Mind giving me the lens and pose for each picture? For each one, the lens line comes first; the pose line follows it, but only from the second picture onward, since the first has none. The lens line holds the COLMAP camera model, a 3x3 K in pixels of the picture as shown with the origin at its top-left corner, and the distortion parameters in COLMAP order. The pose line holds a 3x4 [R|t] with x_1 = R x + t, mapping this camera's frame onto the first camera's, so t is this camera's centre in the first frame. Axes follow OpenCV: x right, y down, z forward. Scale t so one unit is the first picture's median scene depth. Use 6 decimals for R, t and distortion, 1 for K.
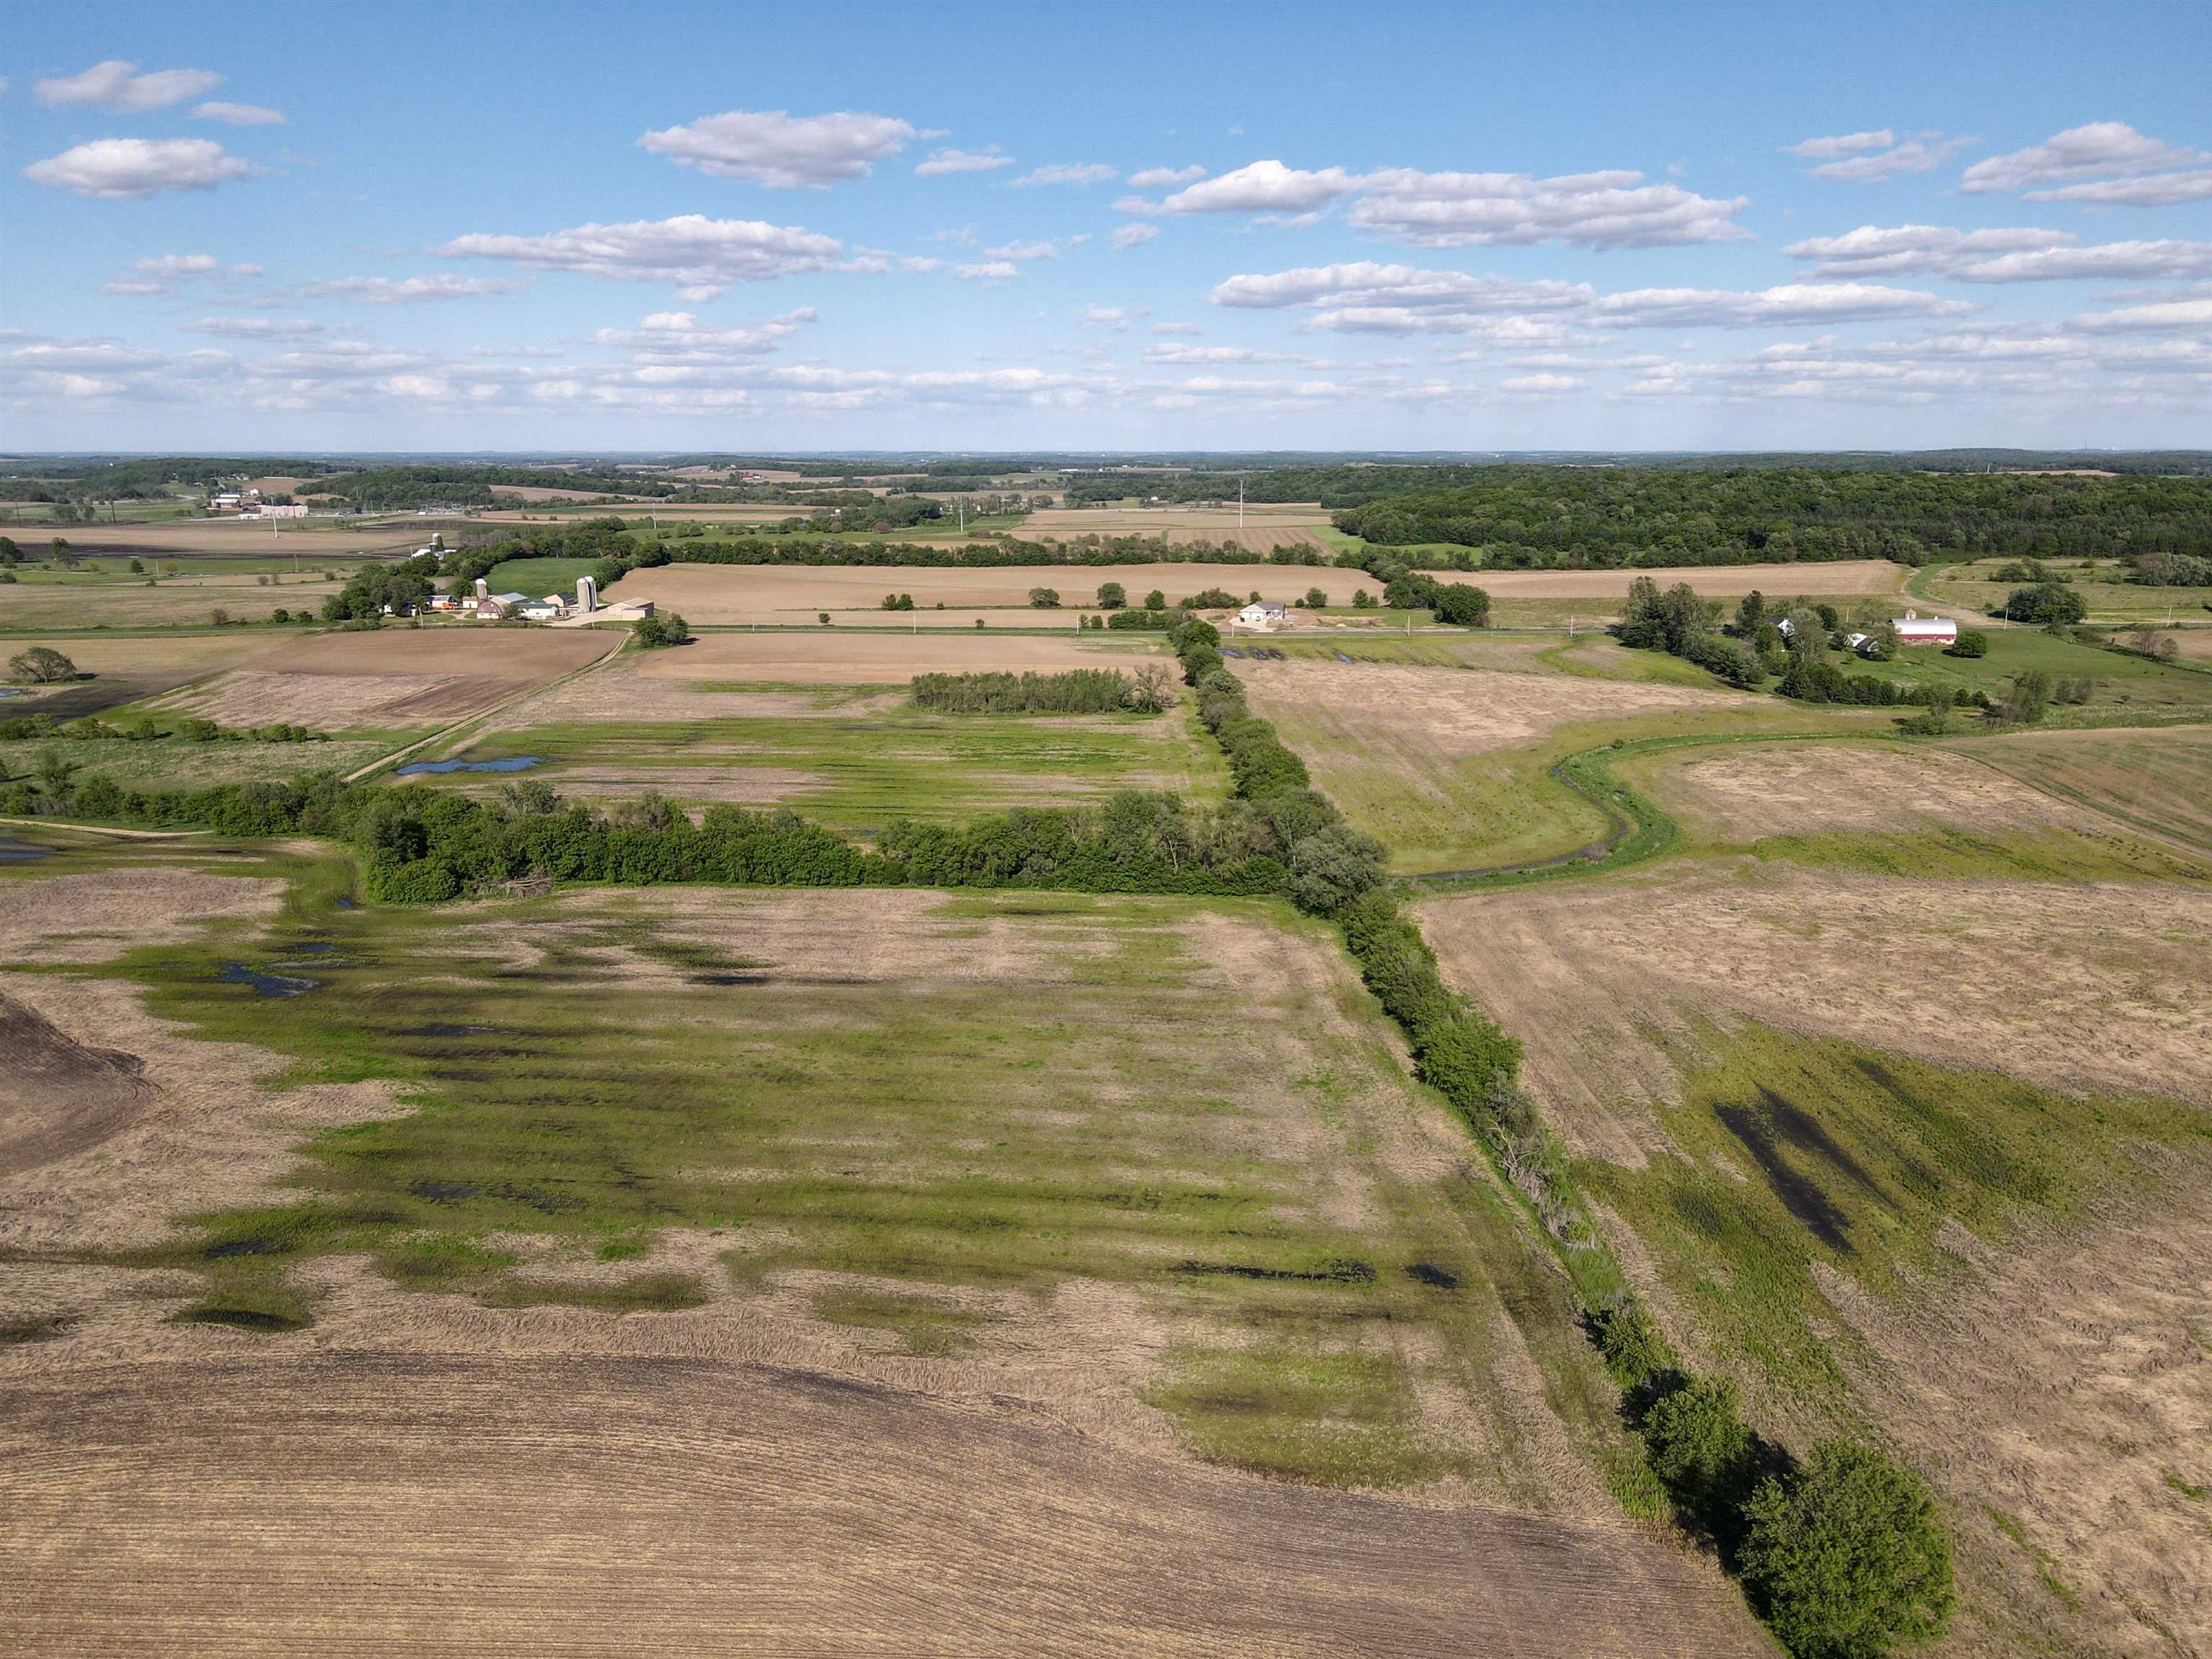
lens RADIAL K [[1603.6, 0, 1107.0], [0, 1603.6, 861.3], [0, 0, 1]] dist [0.007769, 0.013837]
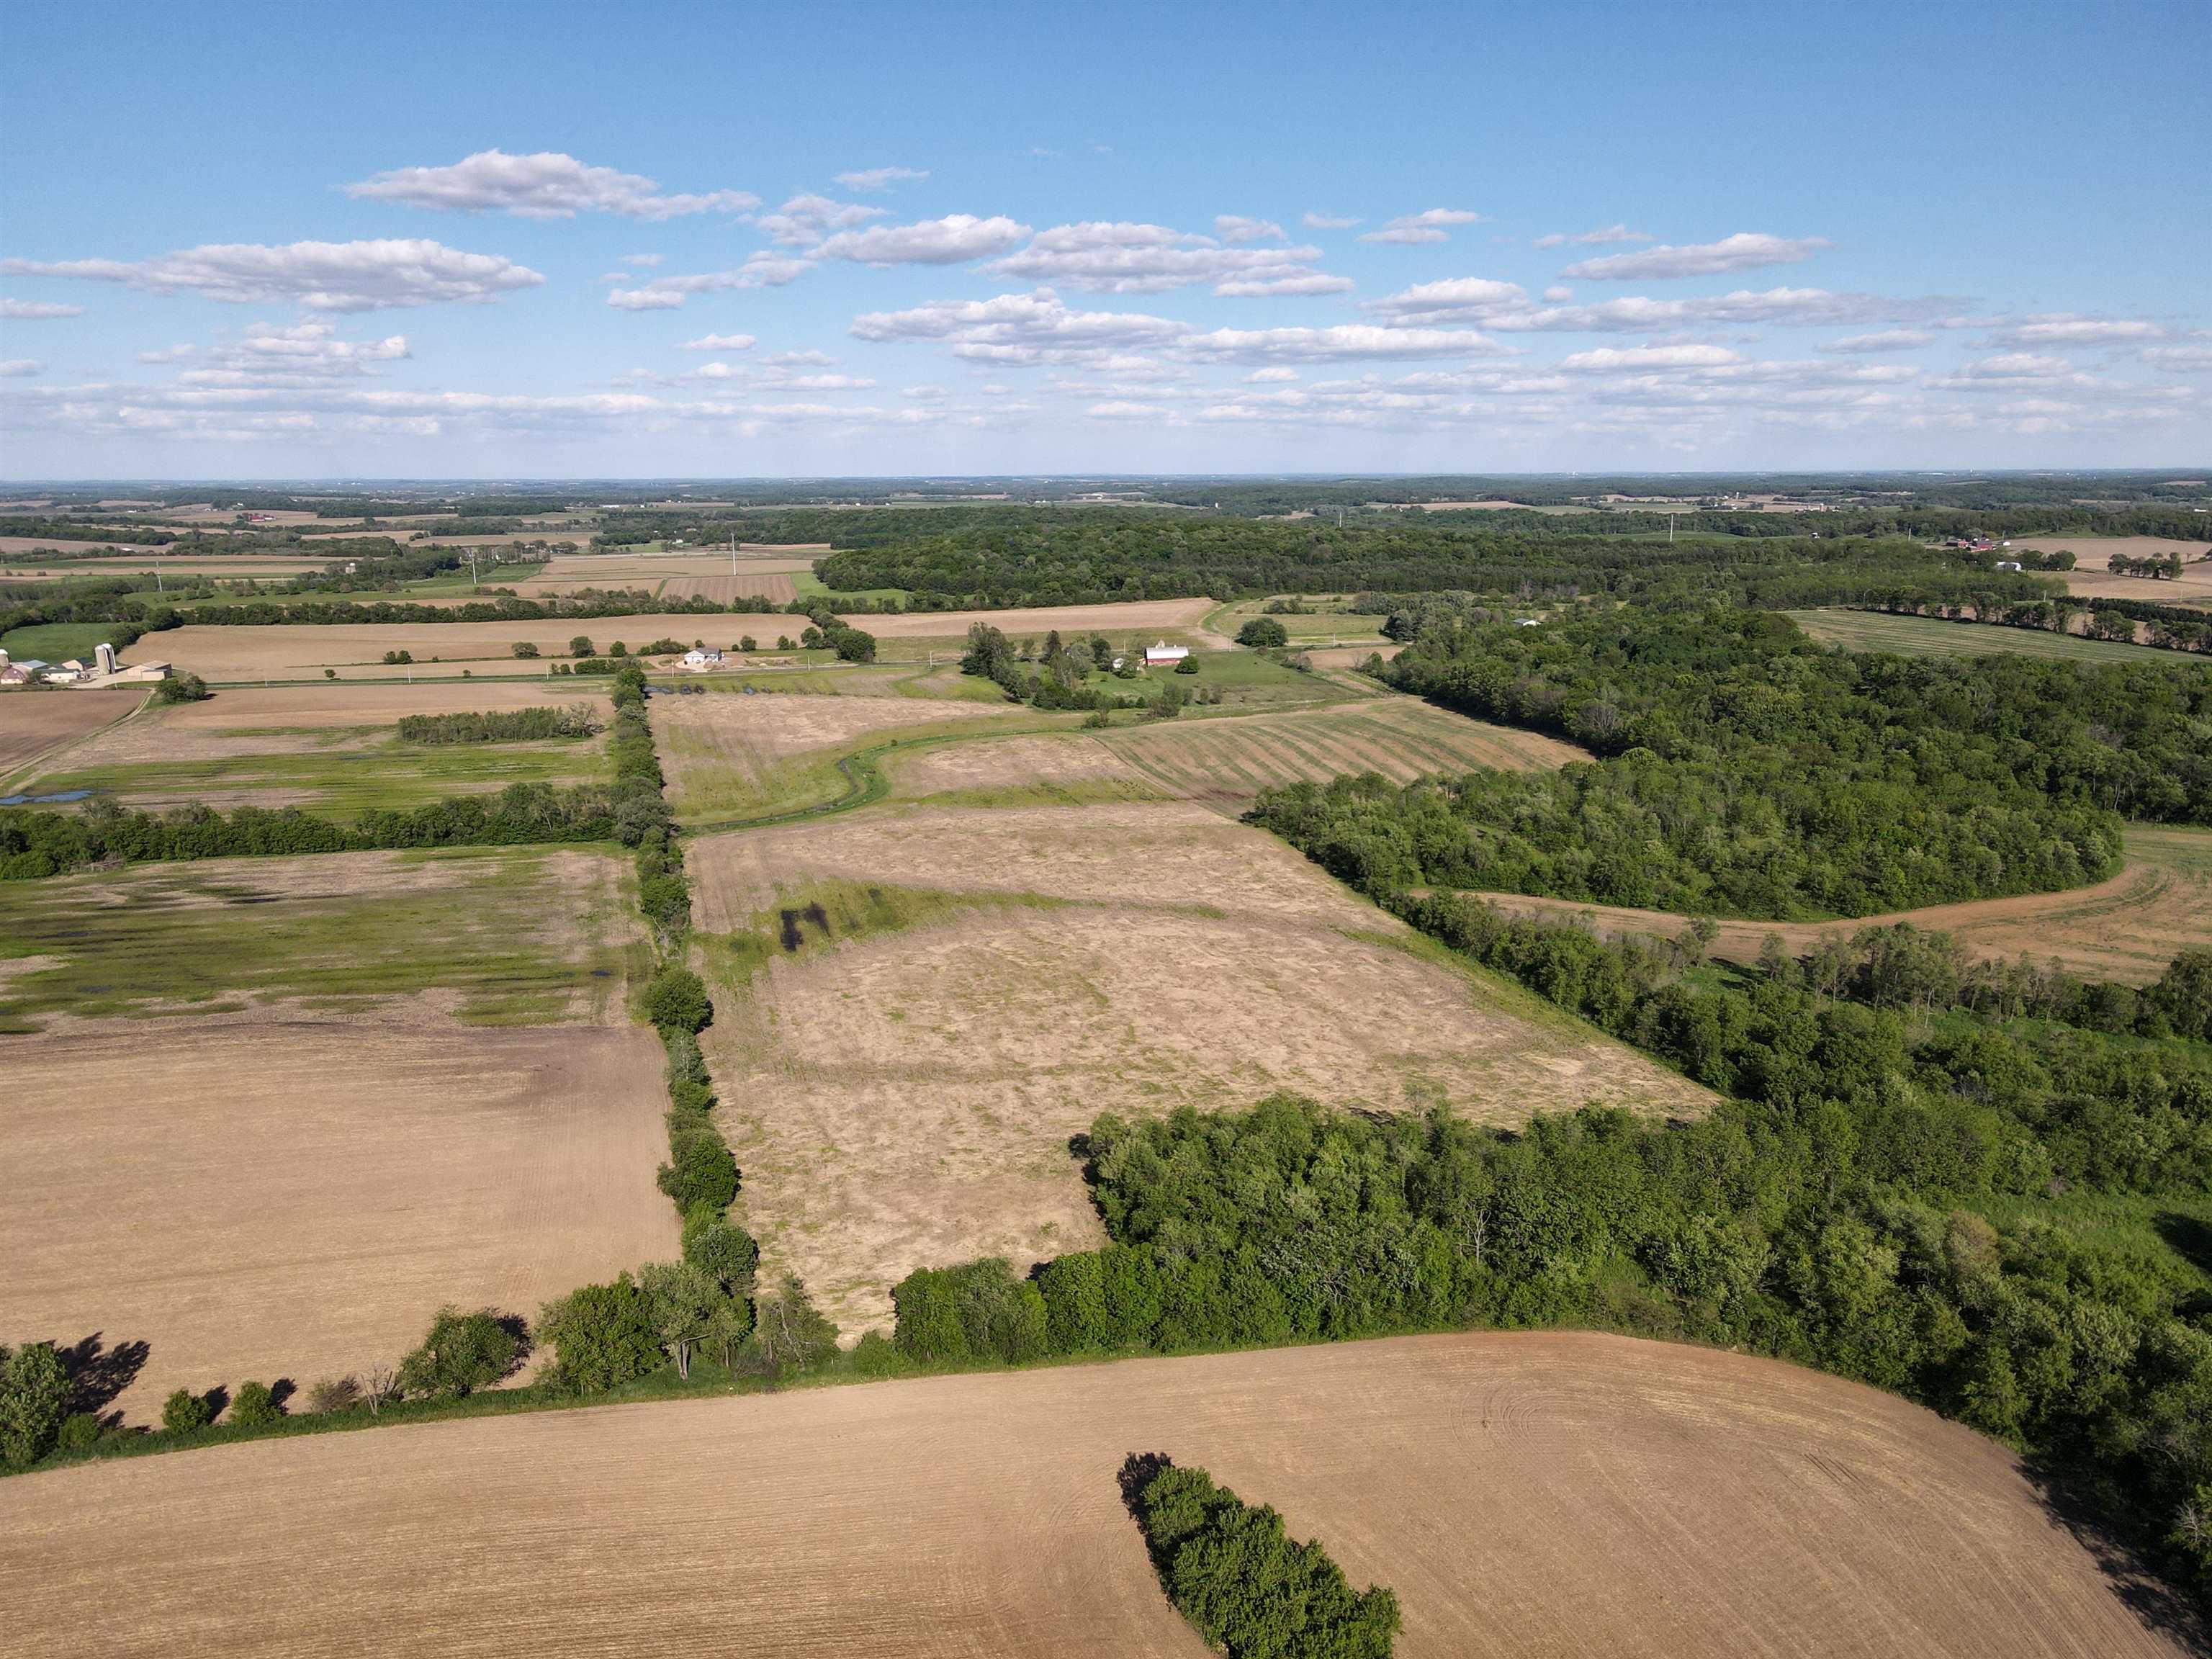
lens RADIAL K [[1642.8, 0, 1130.5], [0, 1642.8, 835.5], [0, 0, 1]] dist [0.026542, 0.004111]
pose [[0.966056, -0.062752, 0.250597, 0.122121], [0.070339, 0.997293, -0.021425, 0.057125], [-0.248574, 0.038325, 0.967854, -0.501693]]
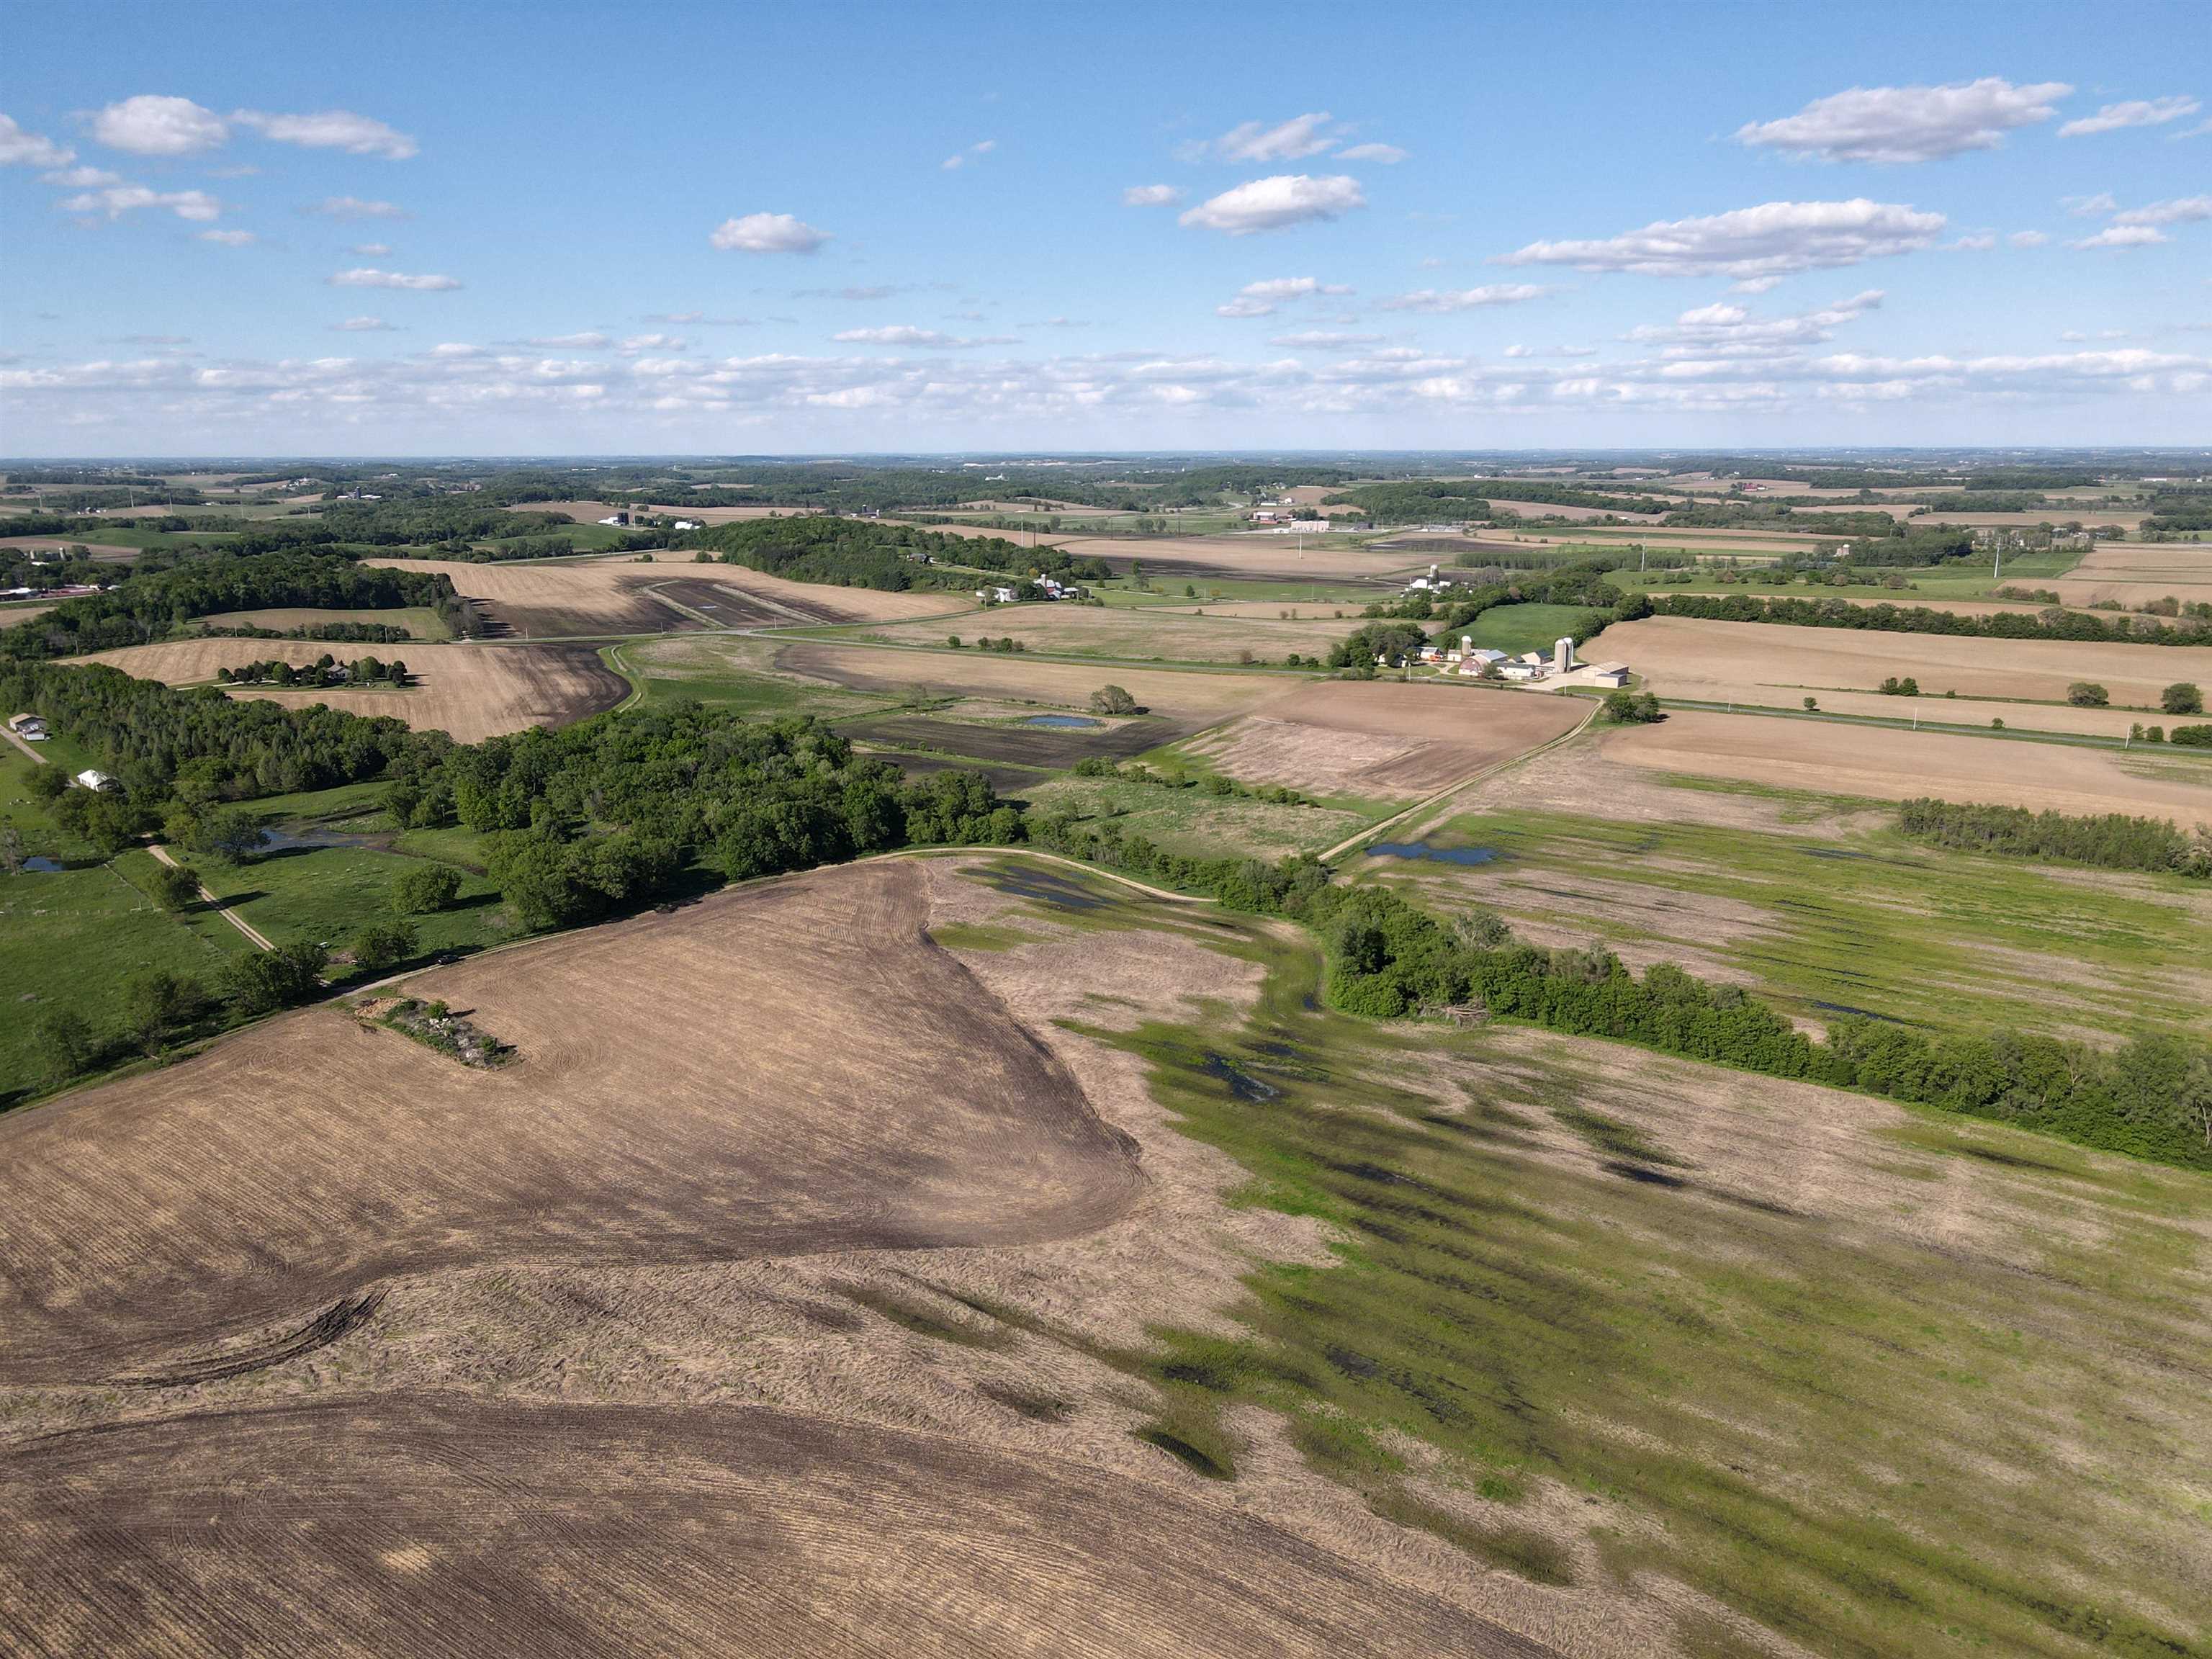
lens RADIAL K [[1603.6, 0, 1107.0], [0, 1603.6, 861.3], [0, 0, 1]] dist [0.007769, 0.013837]
pose [[0.833186, 0.136388, -0.535910, -0.002814], [-0.132960, 0.990087, 0.045260, -0.063625], [0.536771, 0.033545, 0.843061, -0.014491]]
